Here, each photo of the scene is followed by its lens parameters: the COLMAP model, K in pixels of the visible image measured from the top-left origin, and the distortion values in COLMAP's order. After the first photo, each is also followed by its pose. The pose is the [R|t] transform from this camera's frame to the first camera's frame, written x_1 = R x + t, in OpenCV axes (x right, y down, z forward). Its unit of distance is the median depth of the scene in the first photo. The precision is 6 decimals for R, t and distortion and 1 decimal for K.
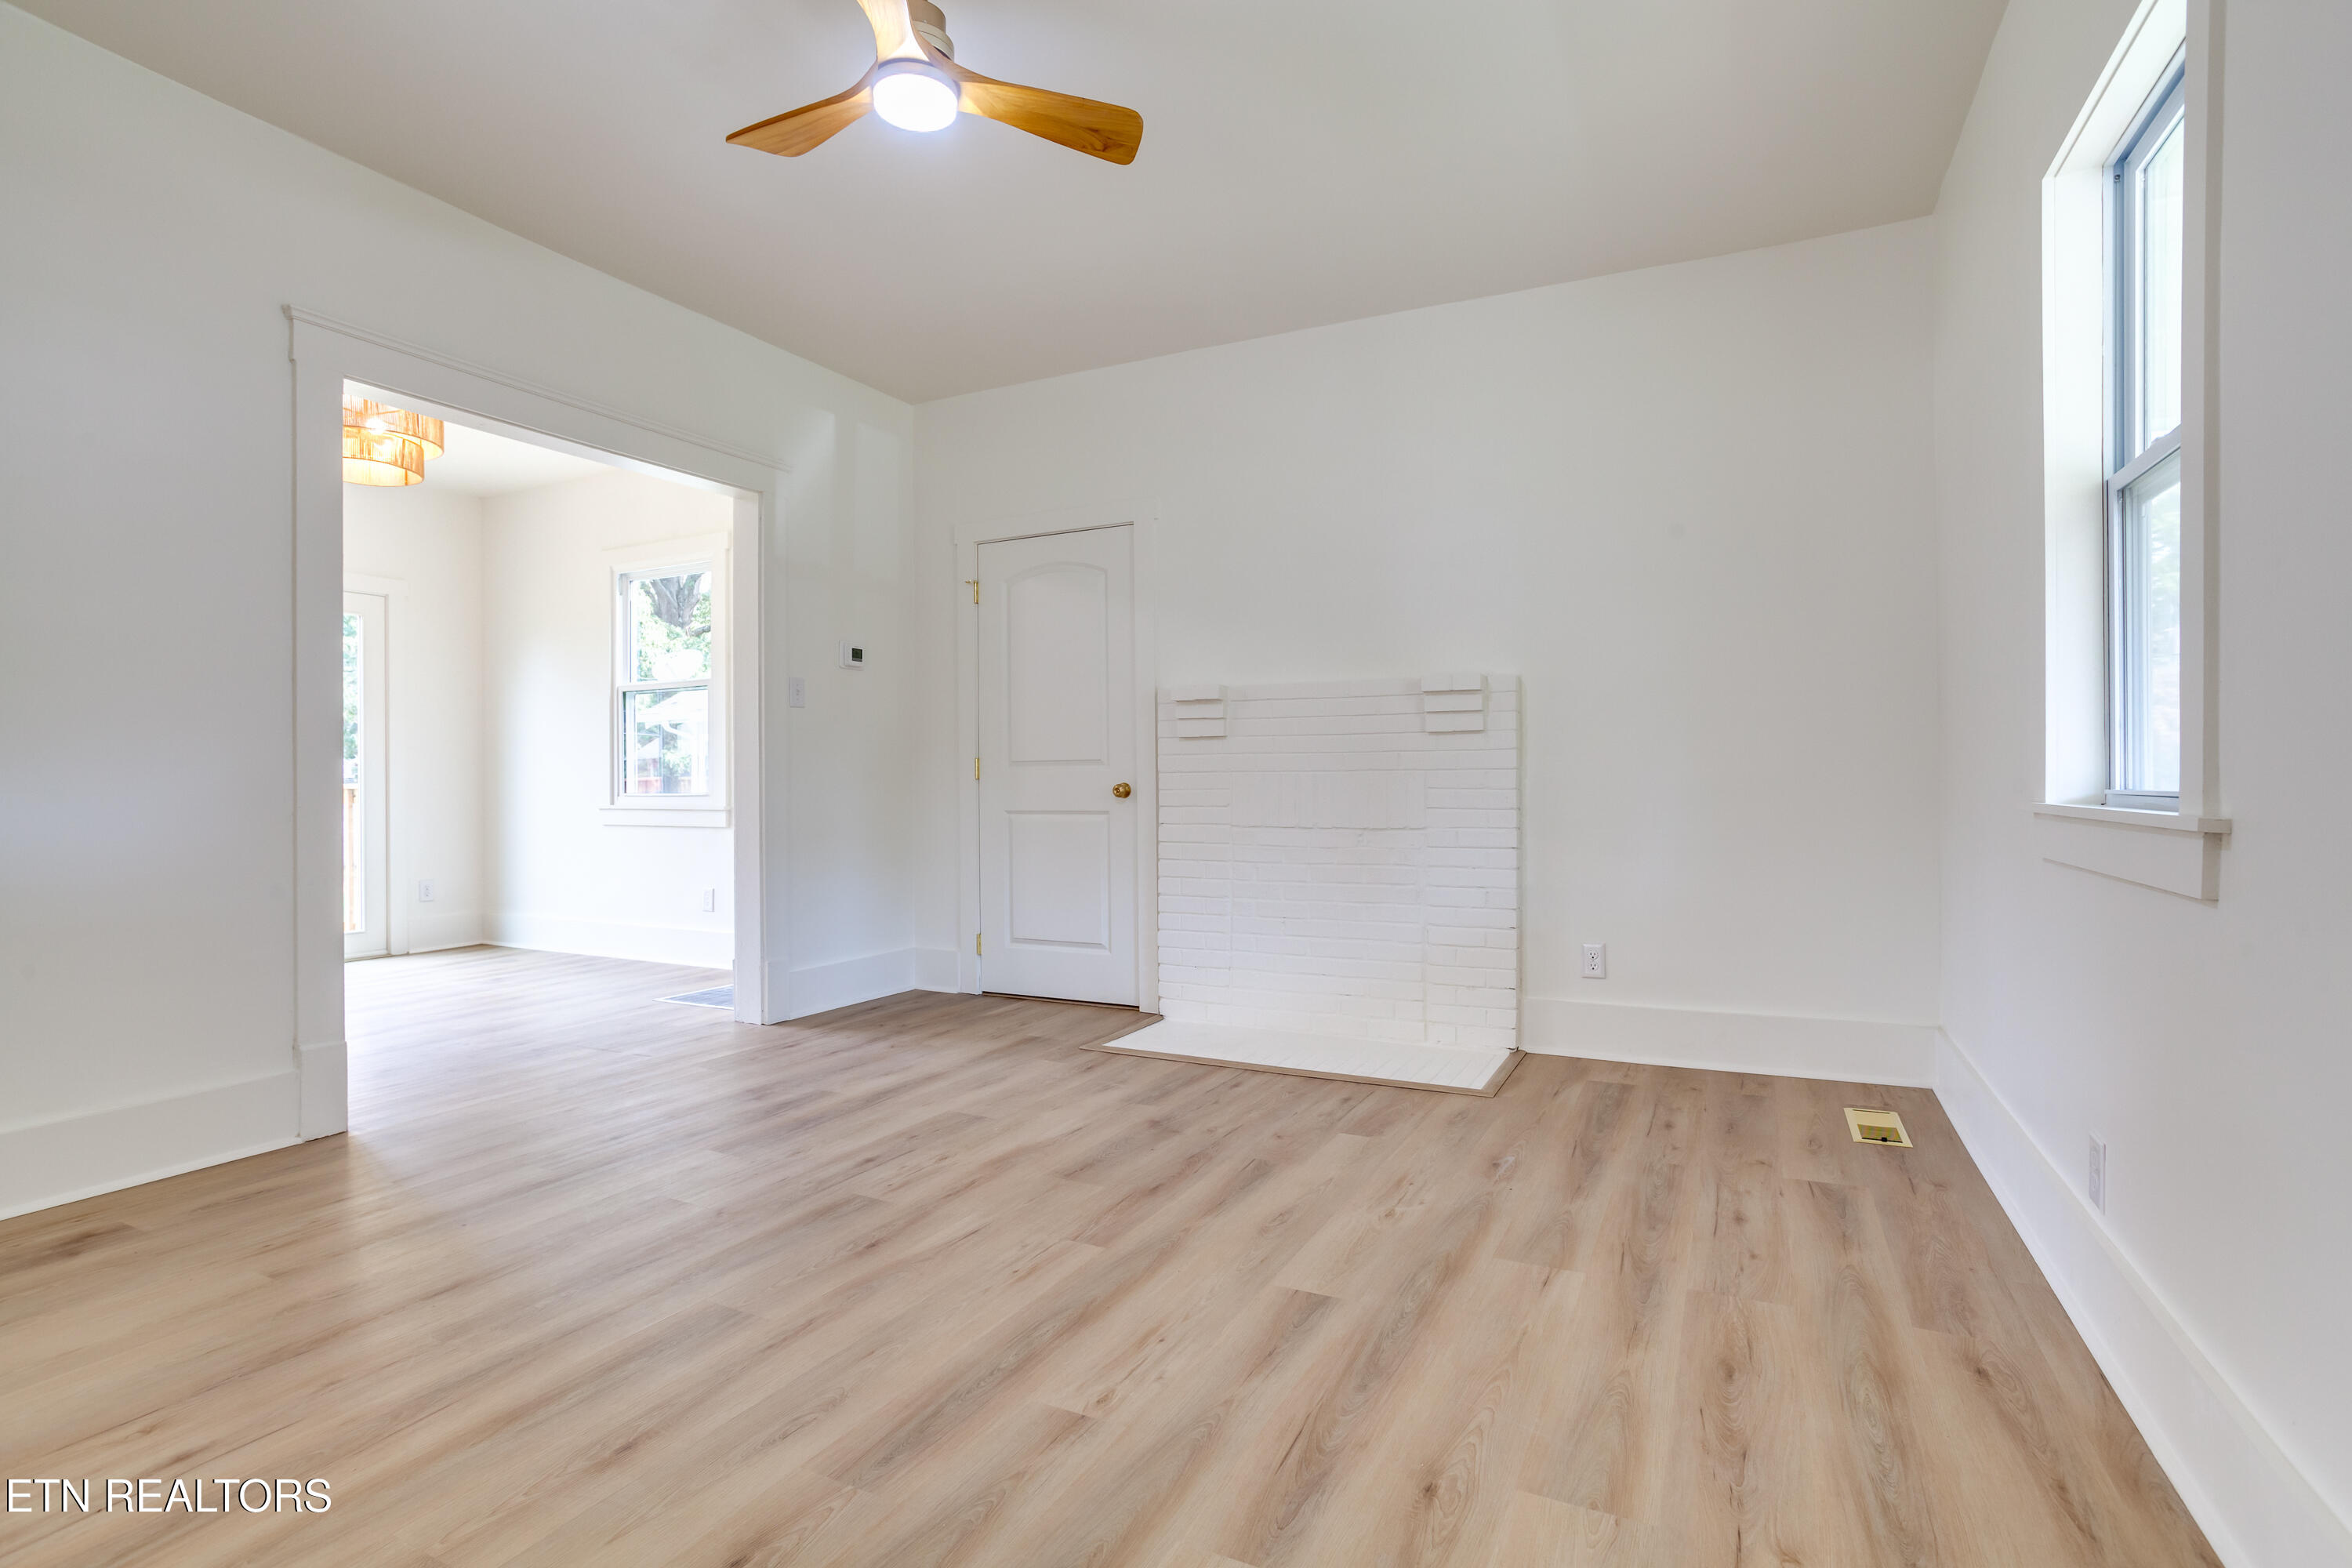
lens RADIAL K [[1135.3, 0, 1174.8], [0, 1135.3, 782.3], [0, 0, 1]] dist [-0.025308, 0.014030]
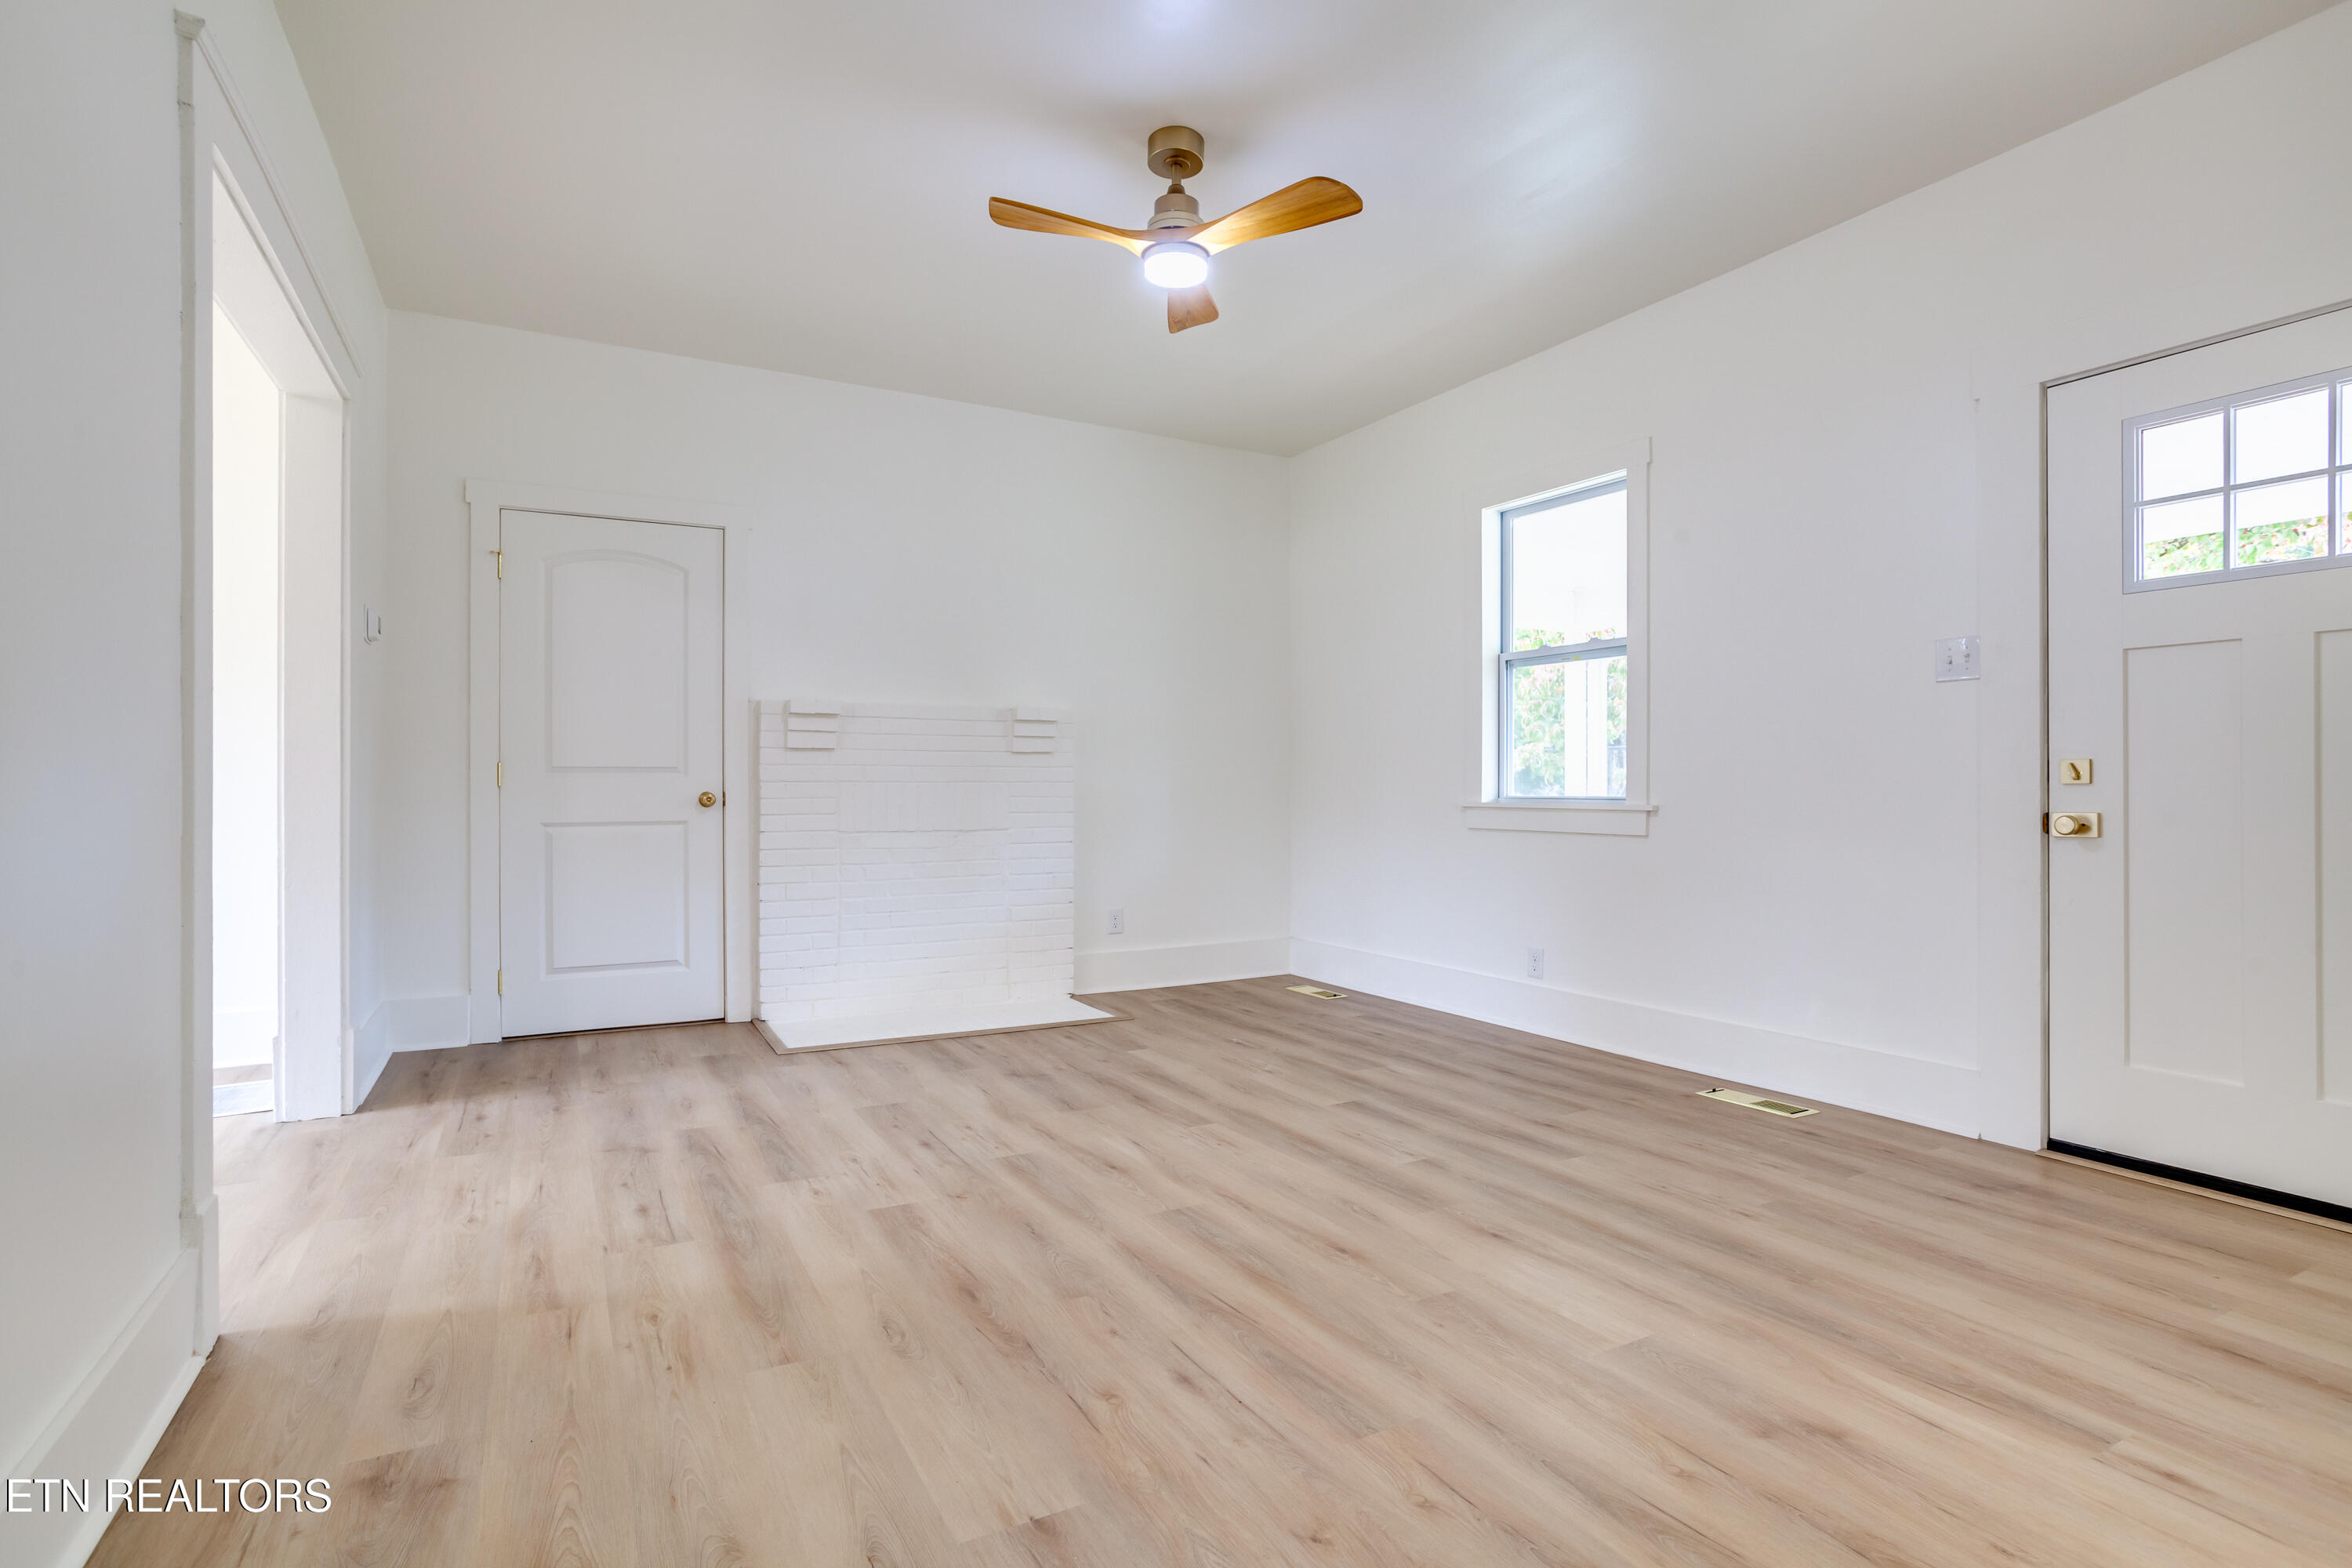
lens RADIAL K [[1135.3, 0, 1175.9], [0, 1135.3, 780.6], [0, 0, 1]] dist [-0.025308, 0.014030]
pose [[0.566512, 0.009883, 0.823994, -0.743987], [-0.001898, 0.999941, -0.010689, 0.000717], [-0.824051, 0.004491, 0.566498, 0.142377]]
